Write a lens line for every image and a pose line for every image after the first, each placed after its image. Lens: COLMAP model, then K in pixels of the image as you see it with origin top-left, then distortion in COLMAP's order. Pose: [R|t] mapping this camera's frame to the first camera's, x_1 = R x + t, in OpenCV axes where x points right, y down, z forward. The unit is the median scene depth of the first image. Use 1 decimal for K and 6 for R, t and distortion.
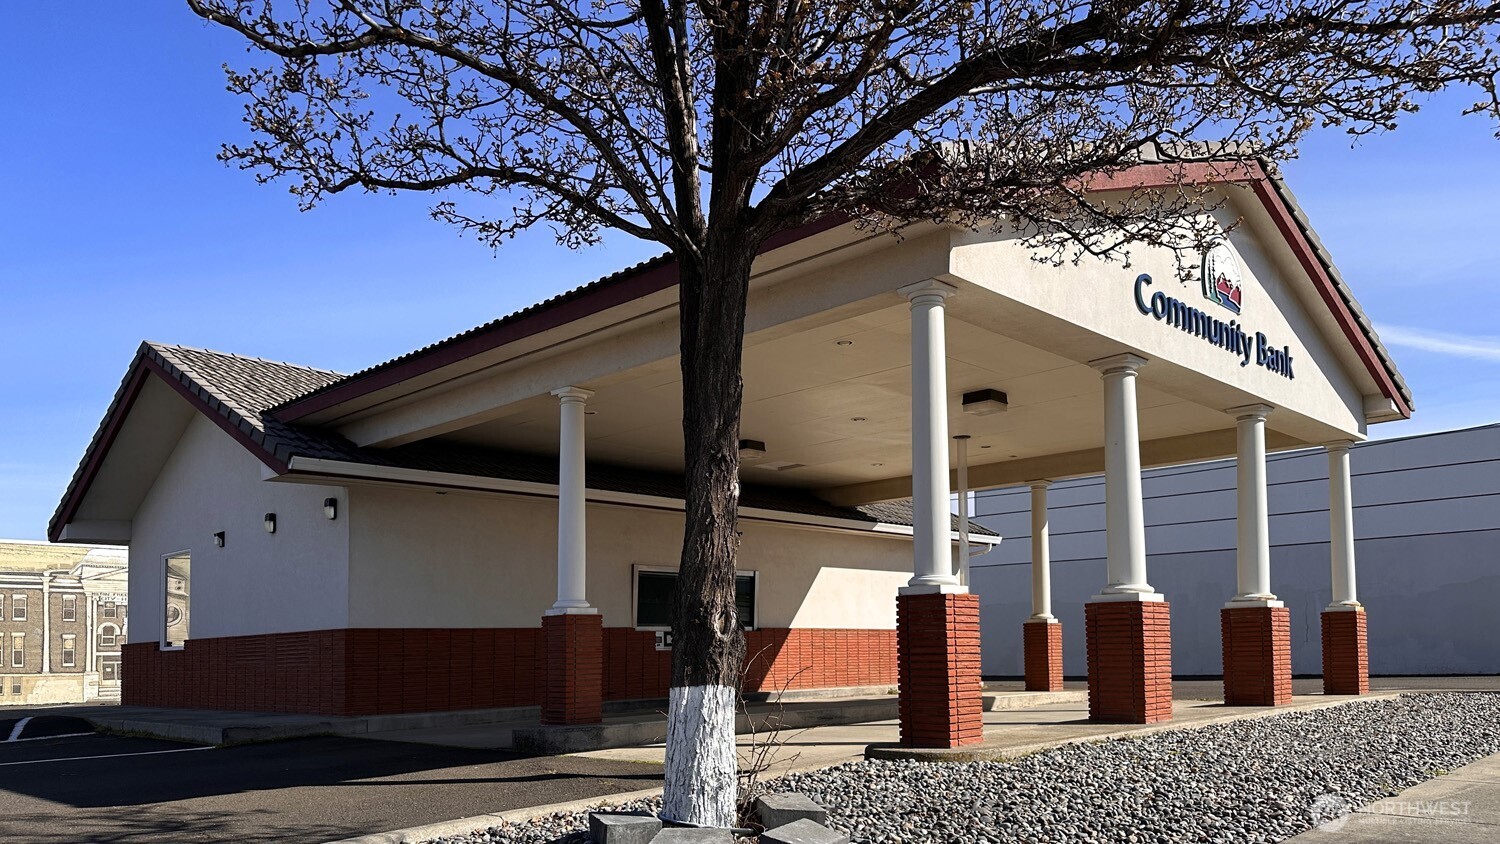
lens RADIAL K [[1061.8, 0, 750.5], [0, 1061.8, 544.3], [0, 0, 1]] dist [0.112434, -0.002078]
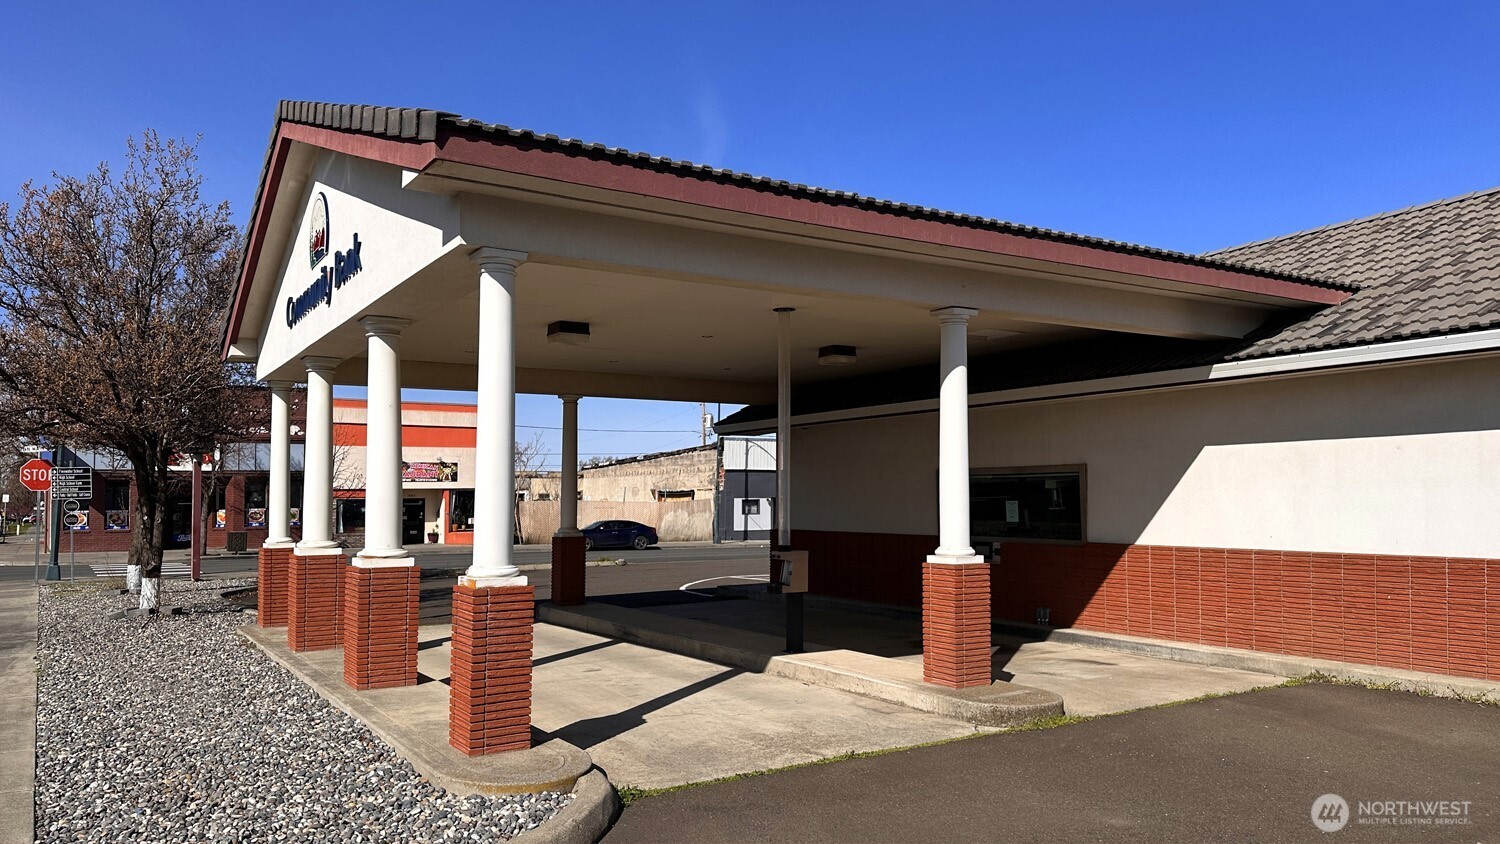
lens RADIAL K [[1112.8, 0, 786.6], [0, 1112.8, 501.6], [0, 0, 1]] dist [0.058005, -0.010491]
pose [[-0.223240, 0.021425, -0.974528, 1.110408], [0.108043, 0.994142, -0.002894, 0.043081], [0.968757, -0.105937, -0.224247, 1.354858]]
